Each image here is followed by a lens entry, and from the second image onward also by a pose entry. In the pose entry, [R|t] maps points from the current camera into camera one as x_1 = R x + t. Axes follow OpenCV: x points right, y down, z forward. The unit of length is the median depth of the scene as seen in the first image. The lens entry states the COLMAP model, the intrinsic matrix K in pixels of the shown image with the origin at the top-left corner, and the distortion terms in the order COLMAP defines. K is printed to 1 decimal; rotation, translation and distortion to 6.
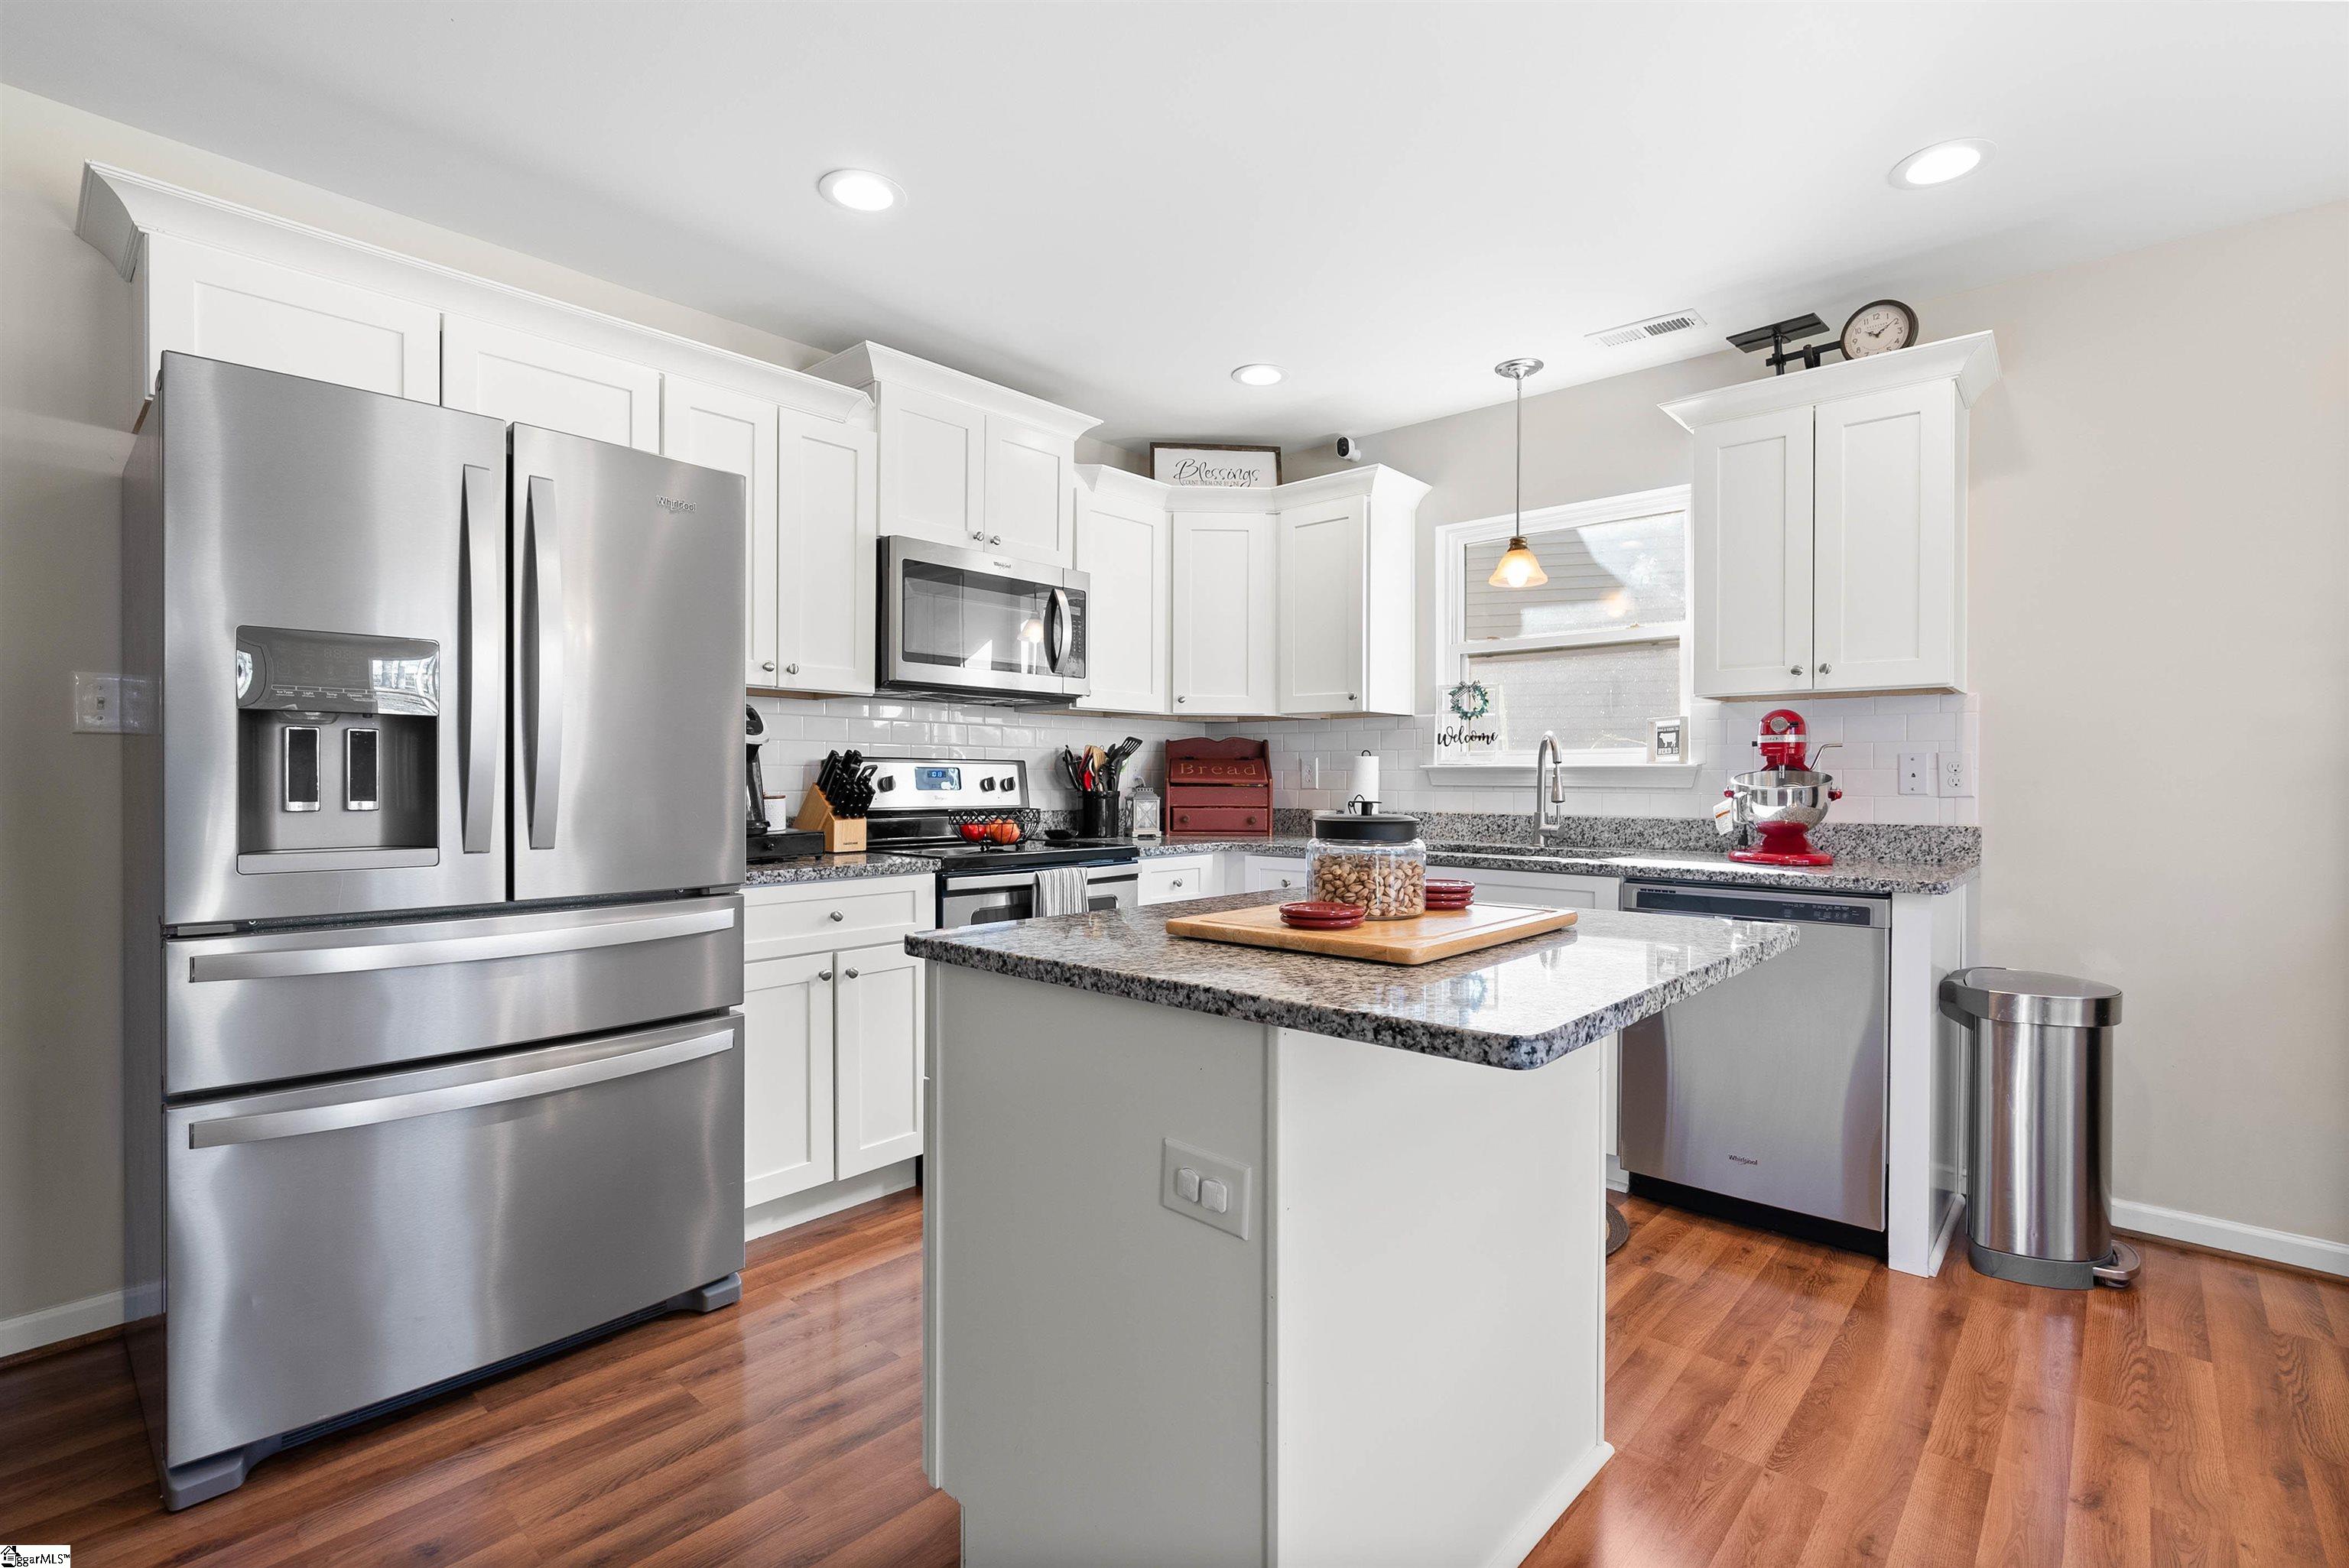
lens RADIAL K [[1070.3, 0, 1181.7], [0, 1070.3, 791.2], [0, 0, 1]] dist [-0.003491, 0.003560]
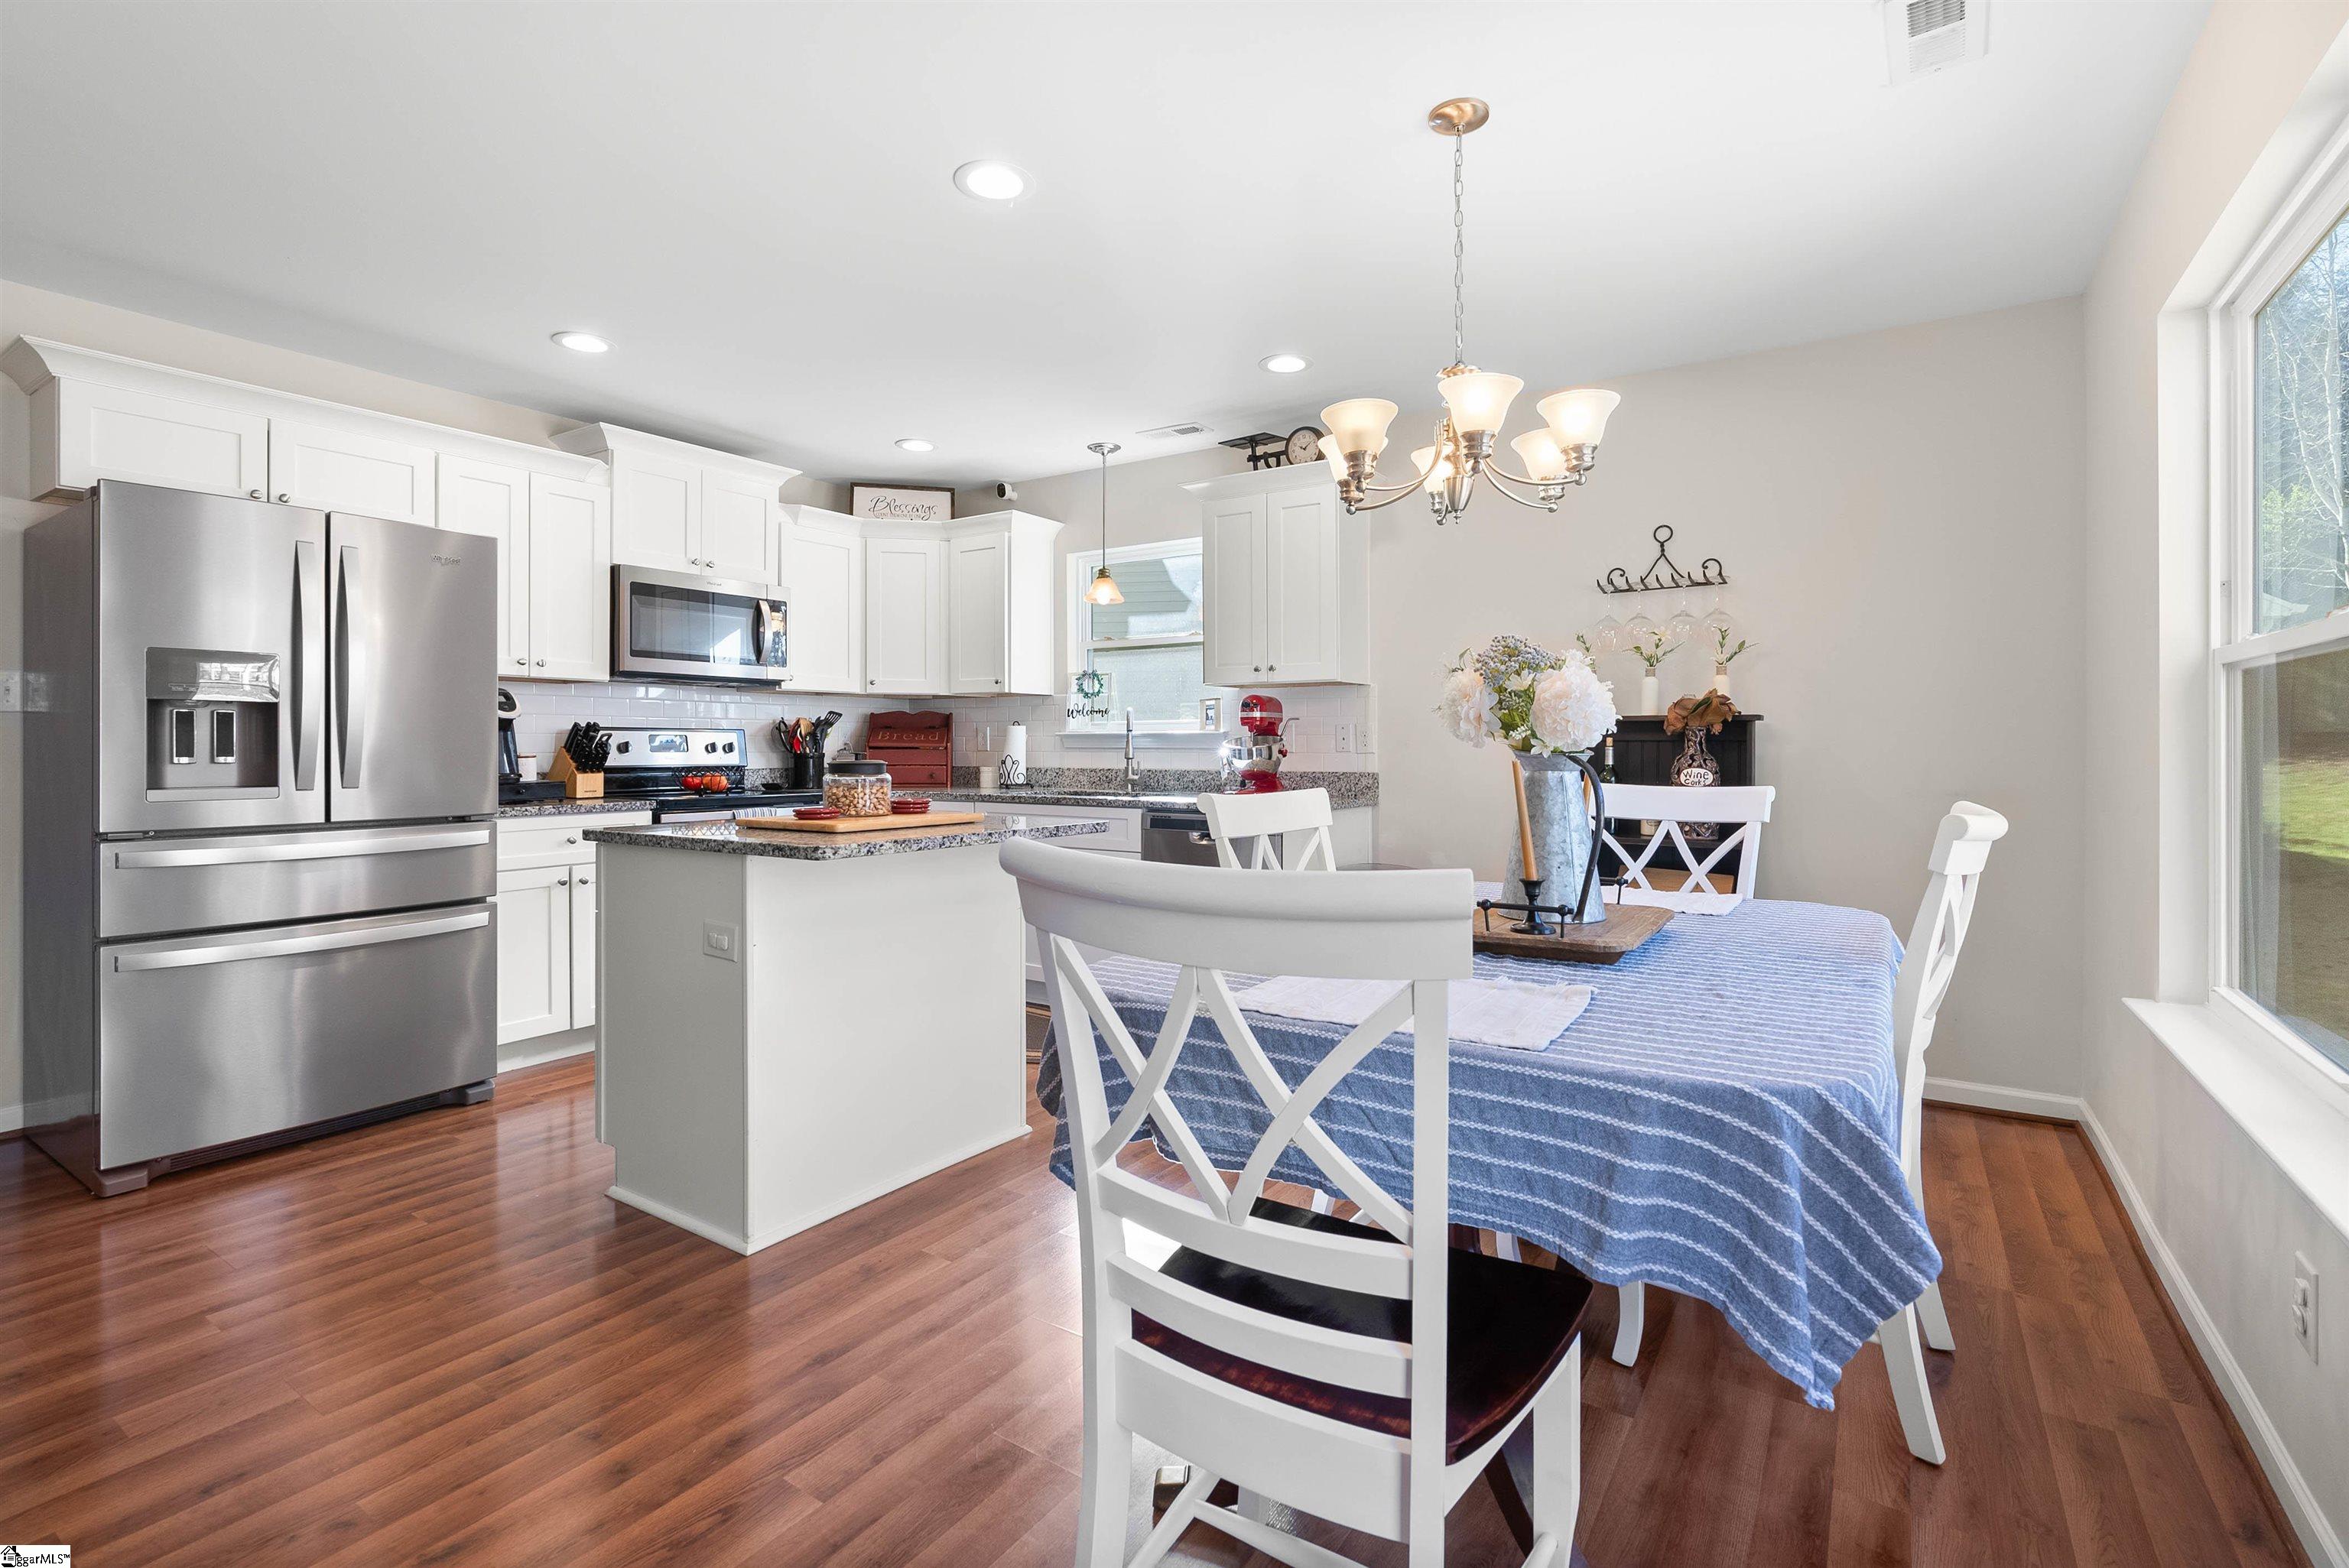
lens RADIAL K [[1070.3, 0, 1166.3], [0, 1070.3, 751.2], [0, 0, 1]] dist [-0.003491, 0.003560]
pose [[0.990422, -0.003961, 0.138020, 0.221484], [0.004933, 0.999965, -0.006707, 0.010749], [-0.137988, 0.007324, 0.990407, -0.430899]]
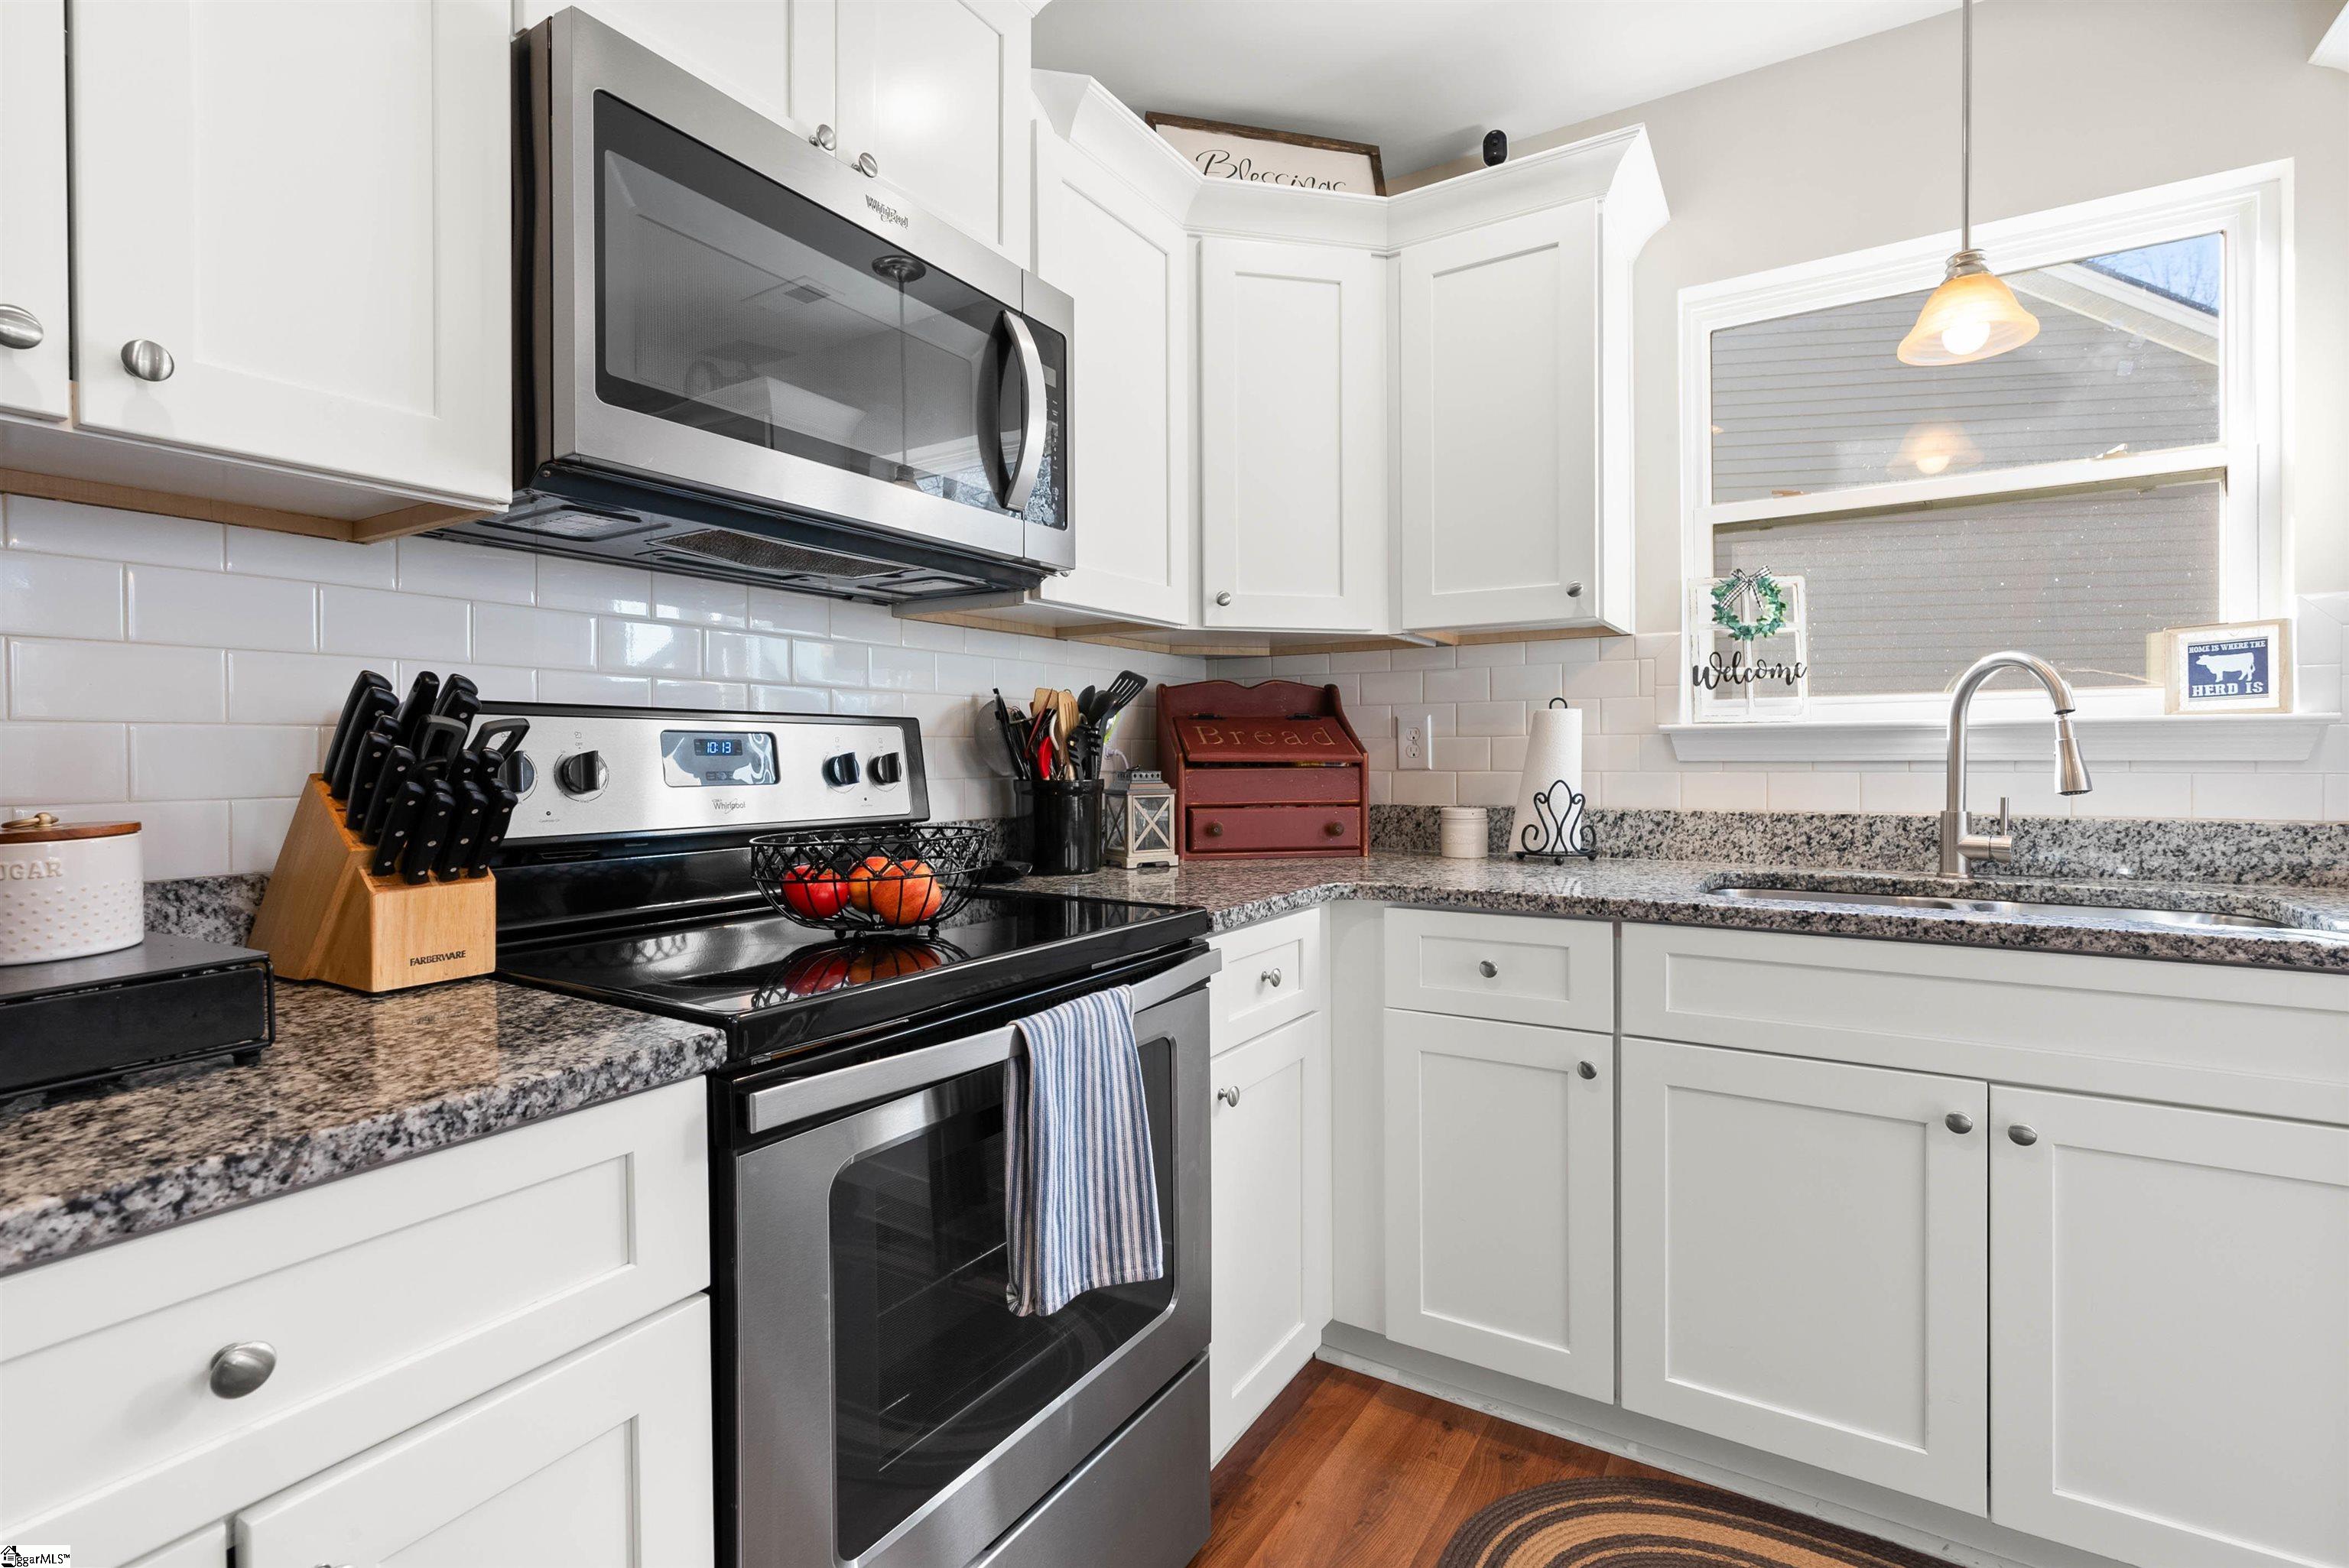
lens RADIAL K [[1070.3, 0, 1173.8], [0, 1070.3, 770.2], [0, 0, 1]] dist [-0.003491, 0.003560]
pose [[0.986430, -0.012160, 0.163729, -0.138962], [0.011946, 0.999926, 0.002297, -0.006683], [-0.163745, -0.000310, 0.986503, 0.635482]]
